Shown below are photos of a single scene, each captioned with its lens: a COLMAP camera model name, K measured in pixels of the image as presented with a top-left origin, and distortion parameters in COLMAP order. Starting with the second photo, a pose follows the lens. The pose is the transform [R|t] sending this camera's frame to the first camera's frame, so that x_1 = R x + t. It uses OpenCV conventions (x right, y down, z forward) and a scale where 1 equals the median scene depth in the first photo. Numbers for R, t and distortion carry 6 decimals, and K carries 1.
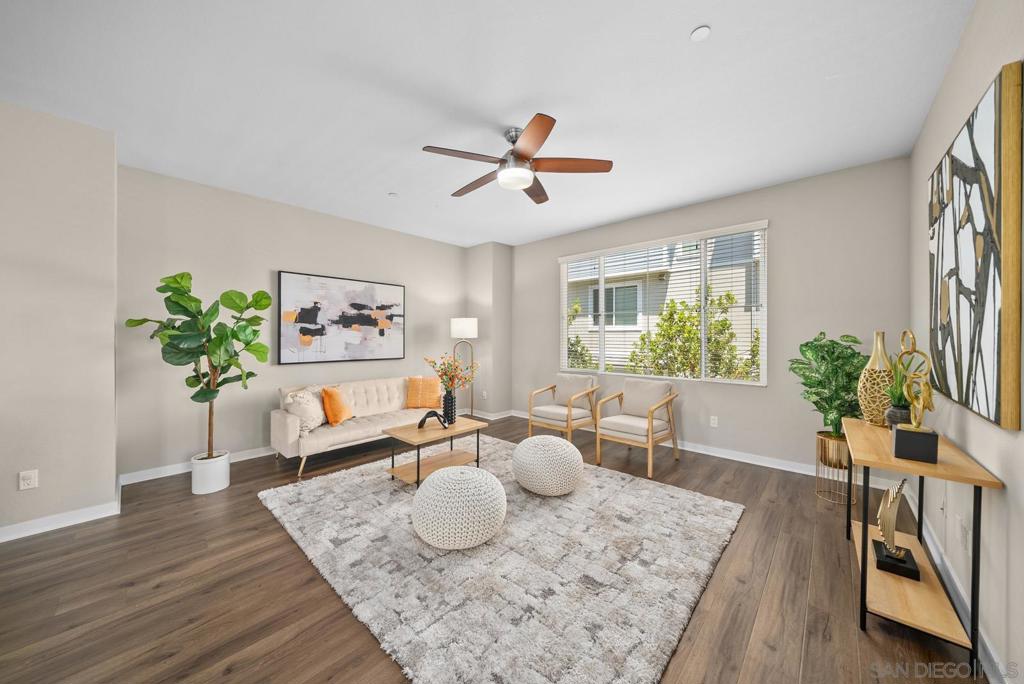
lens RADIAL K [[353.6, 0, 509.3], [0, 353.6, 338.0], [0, 0, 1]] dist [-0.001755, -0.000132]
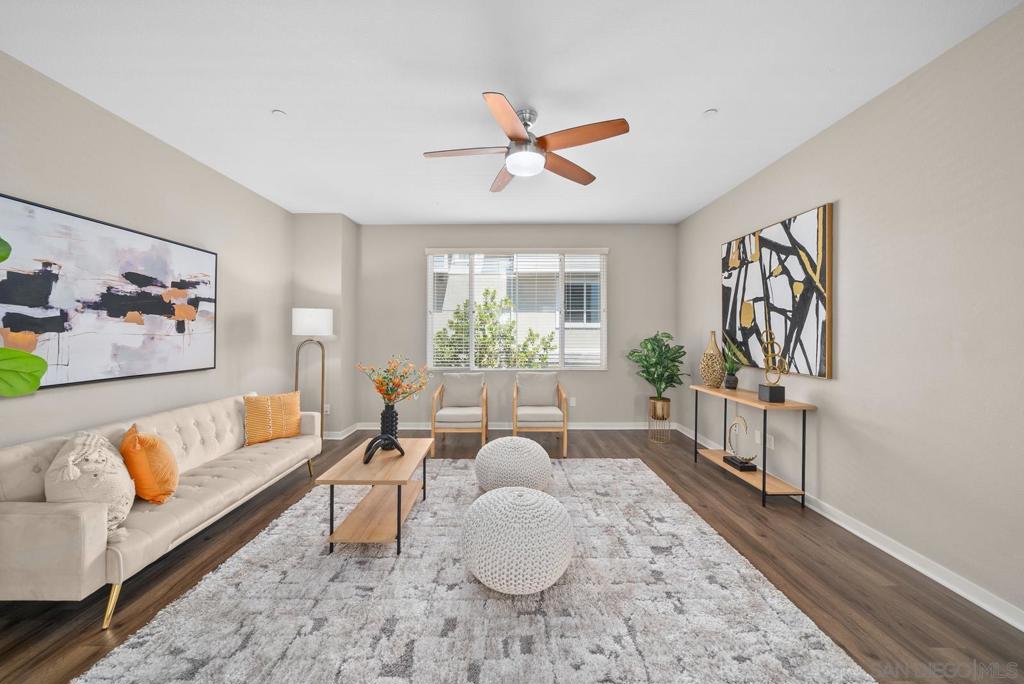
lens RADIAL K [[352.3, 0, 508.8], [0, 352.3, 332.1], [0, 0, 1]] dist [-0.001685, -0.000105]
pose [[0.738452, 0.002610, 0.674301, -0.463856], [0.002054, 0.999979, -0.006120, -0.002491], [-0.674303, 0.005905, 0.738431, 0.254366]]
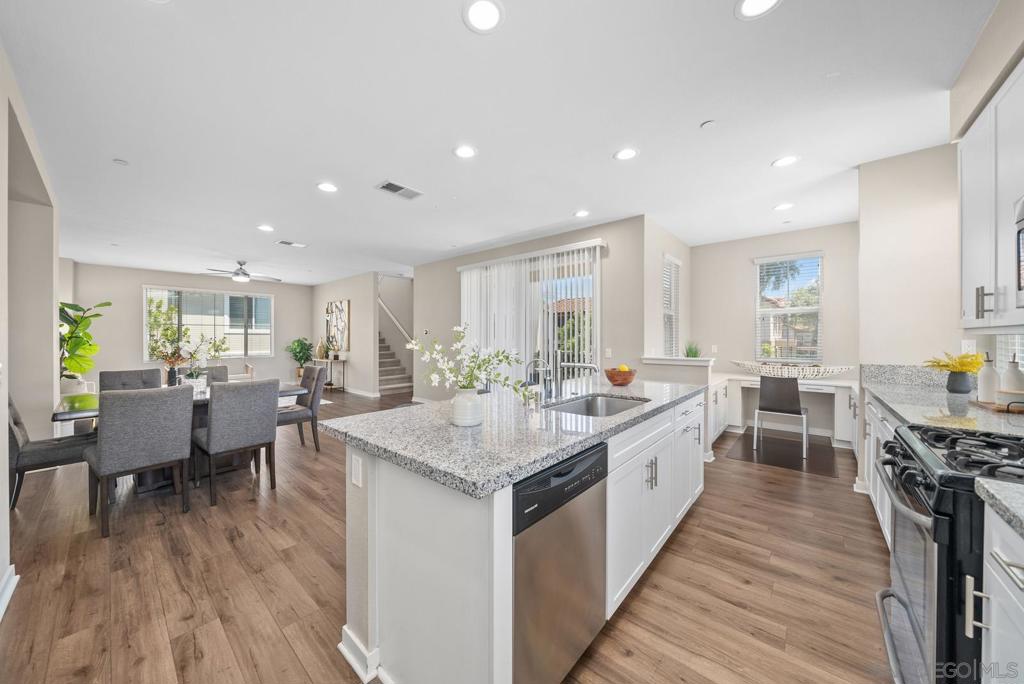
lens RADIAL K [[353.4, 0, 503.9], [0, 353.4, 338.9], [0, 0, 1]] dist [-0.006654, -0.000139]
pose [[-0.015487, -0.005116, 0.999867, -1.943634], [0.005592, 0.999971, 0.005203, -0.002179], [-0.999864, 0.005672, -0.015457, -0.684729]]
